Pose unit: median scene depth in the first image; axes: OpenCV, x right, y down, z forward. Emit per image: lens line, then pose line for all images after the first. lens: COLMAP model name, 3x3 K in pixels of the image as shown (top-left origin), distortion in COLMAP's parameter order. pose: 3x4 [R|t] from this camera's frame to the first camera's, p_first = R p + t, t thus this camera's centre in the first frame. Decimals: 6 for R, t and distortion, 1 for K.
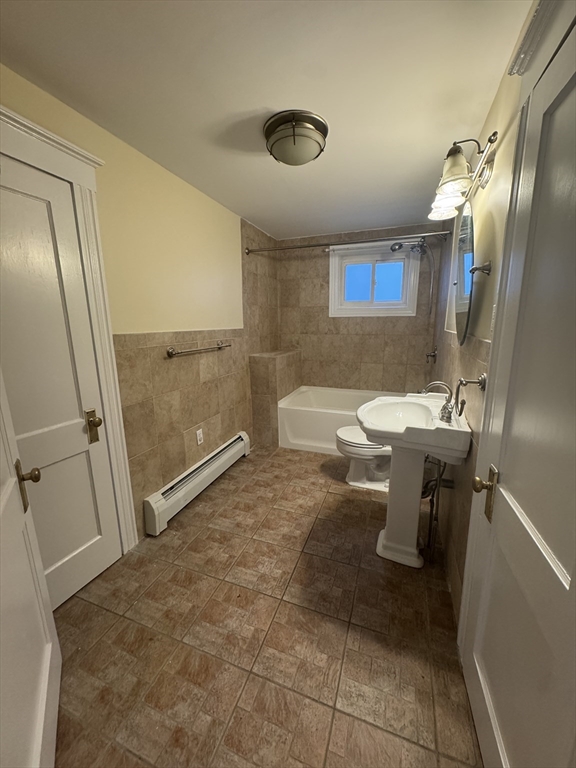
lens RADIAL K [[305.5, 0, 289.6], [0, 305.5, 383.9], [0, 0, 1]] dist [0.002514, 0.000374]
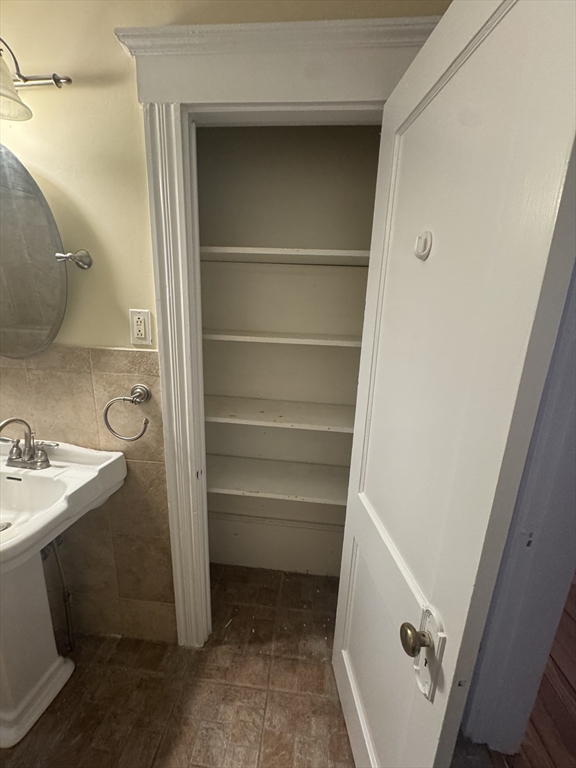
lens RADIAL K [[305.5, 0, 290.6], [0, 305.5, 384.7], [0, 0, 1]] dist [0.002514, 0.000374]
pose [[-0.258036, -0.229528, 0.938474, -0.284657], [0.158277, 0.948203, 0.275426, -0.183023], [-0.953082, 0.219609, -0.208342, 0.646917]]
